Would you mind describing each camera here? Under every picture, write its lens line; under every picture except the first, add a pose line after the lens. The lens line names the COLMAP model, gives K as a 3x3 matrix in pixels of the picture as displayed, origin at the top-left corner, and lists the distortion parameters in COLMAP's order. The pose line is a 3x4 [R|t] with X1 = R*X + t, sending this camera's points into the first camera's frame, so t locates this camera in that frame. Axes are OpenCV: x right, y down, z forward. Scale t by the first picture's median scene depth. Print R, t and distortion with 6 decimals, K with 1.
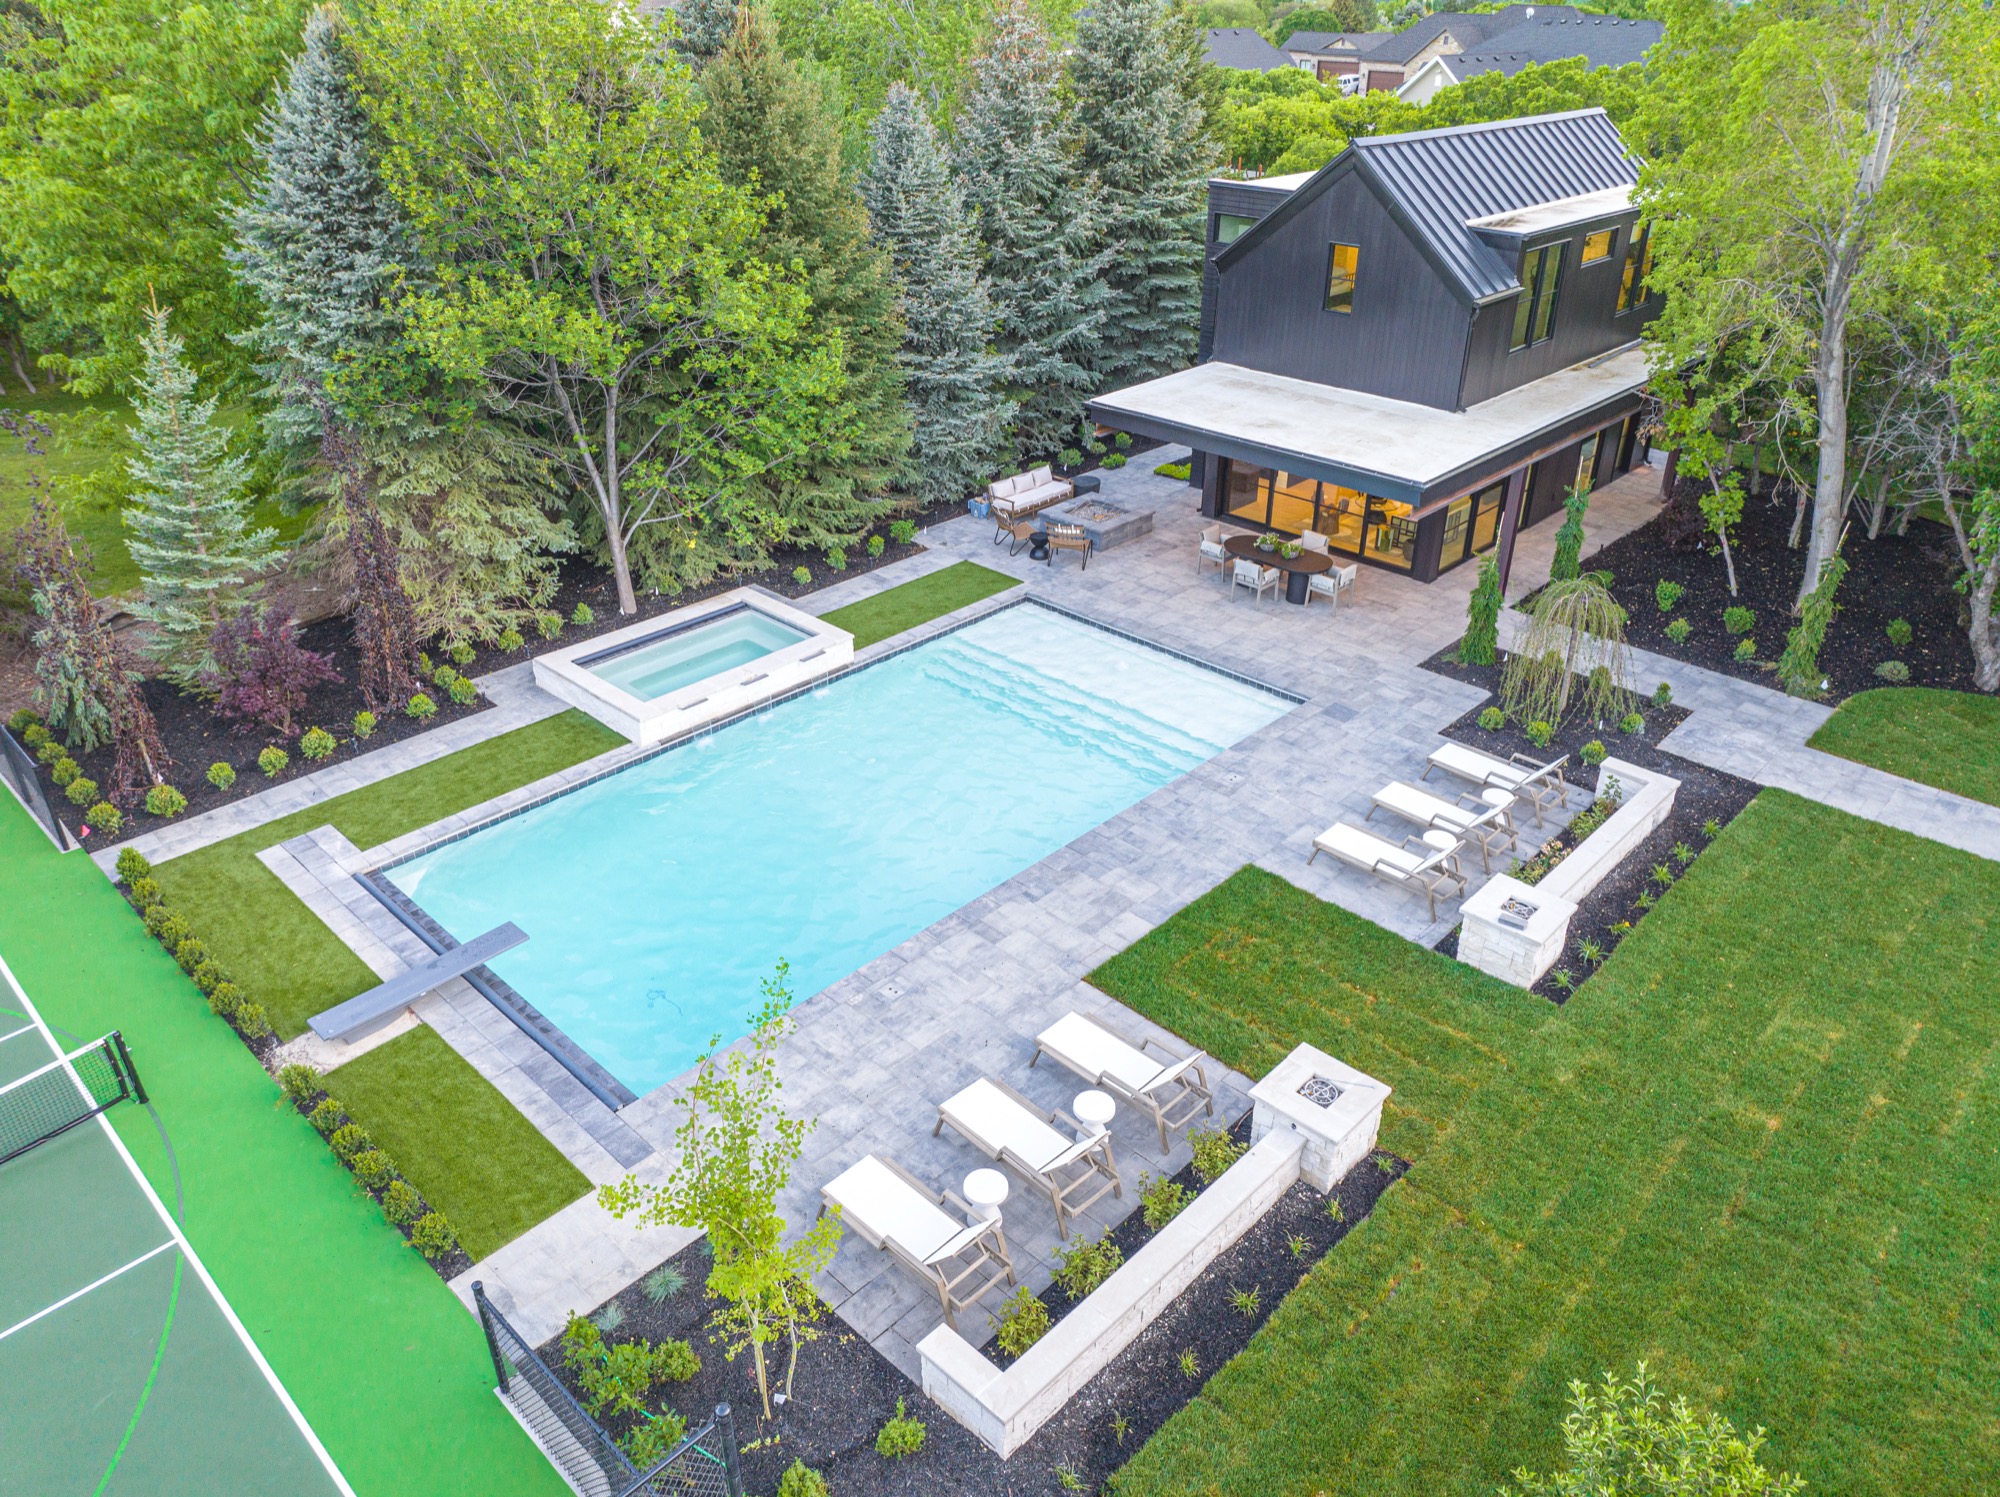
lens RADIAL K [[1405.6, 0, 1000.0], [0, 1405.6, 748.5], [0, 0, 1]] dist [-0.038039, -0.002489]
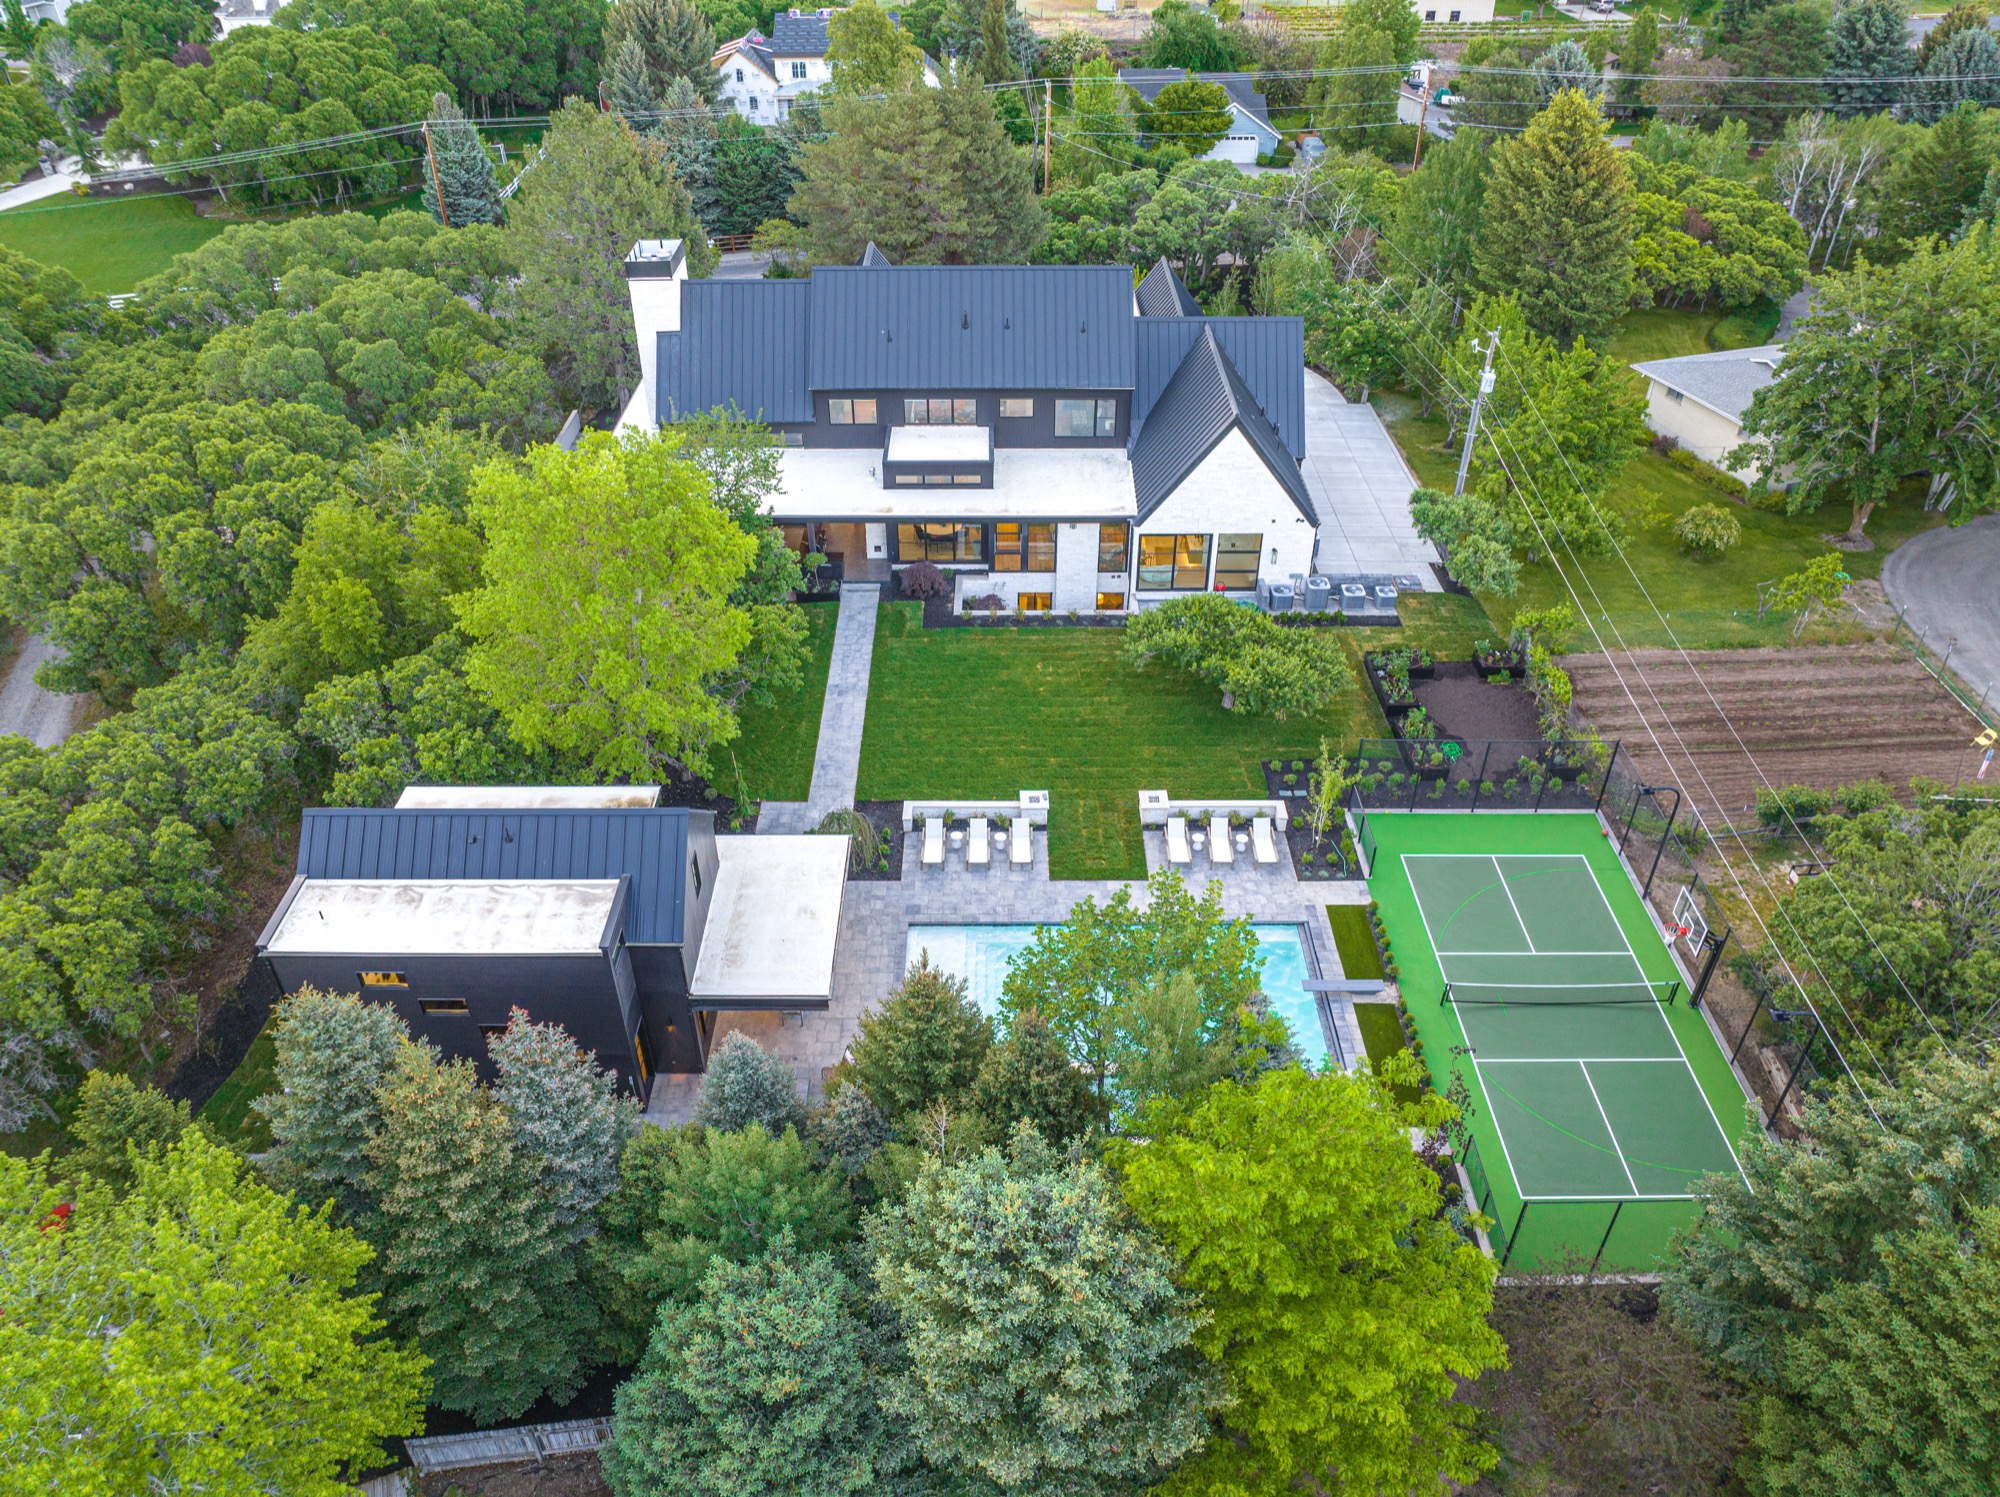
lens RADIAL K [[1405.6, 0, 1000.0], [0, 1405.6, 748.5], [0, 0, 1]] dist [-0.038039, -0.002489]
pose [[-0.695463, -0.424544, 0.579736, -1.141213], [0.351927, 0.502169, 0.789920, -2.092120], [-0.626481, 0.753385, -0.199832, 1.387762]]
